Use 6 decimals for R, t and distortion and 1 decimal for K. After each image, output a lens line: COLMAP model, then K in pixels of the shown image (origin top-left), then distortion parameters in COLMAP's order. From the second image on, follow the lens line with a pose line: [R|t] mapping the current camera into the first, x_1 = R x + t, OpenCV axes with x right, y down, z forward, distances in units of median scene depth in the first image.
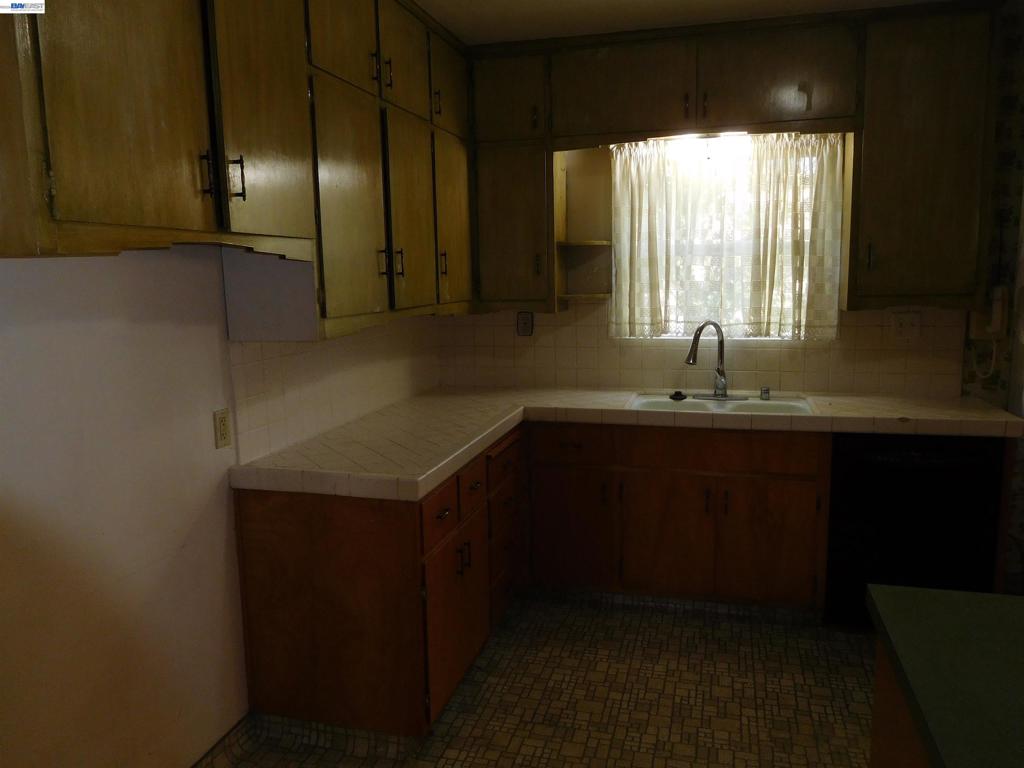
lens RADIAL K [[777.6, 0, 512.0], [0, 777.6, 384.0], [0, 0, 1]] dist [-0.032565, 0.031139]
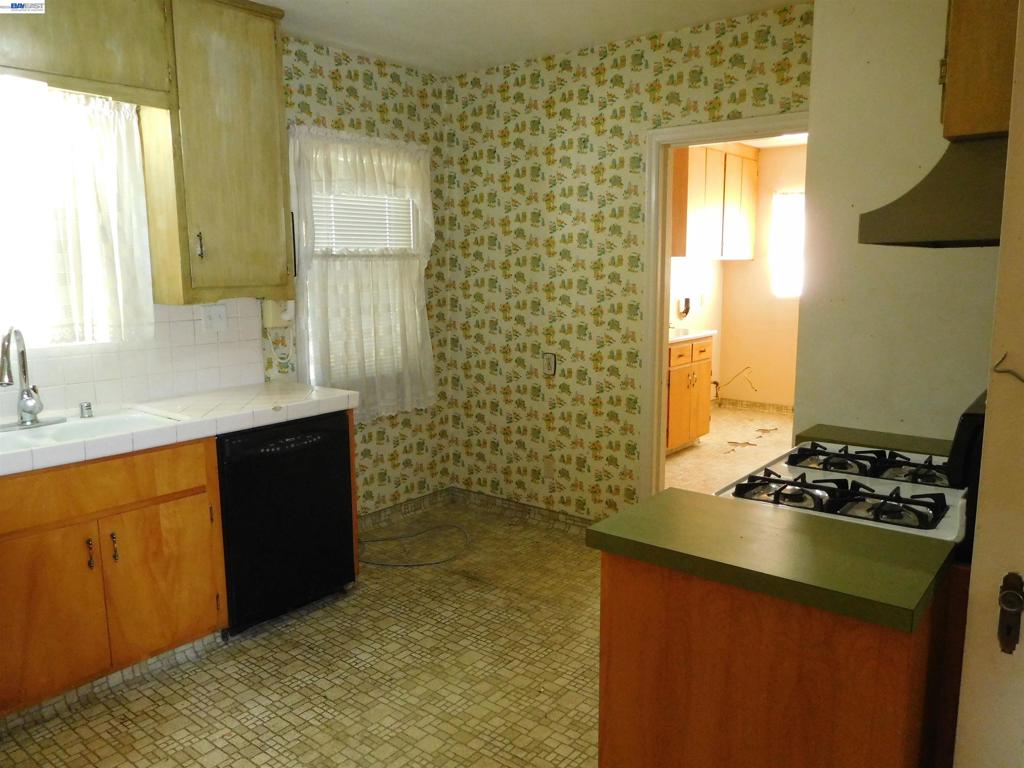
lens RADIAL K [[777.6, 0, 512.0], [0, 777.6, 384.0], [0, 0, 1]] dist [-0.032565, 0.031139]
pose [[0.392694, -0.126464, 0.910933, -0.265816], [0.131116, 0.988081, 0.080651, -0.024421], [-0.910275, 0.087767, 0.404594, 0.280533]]
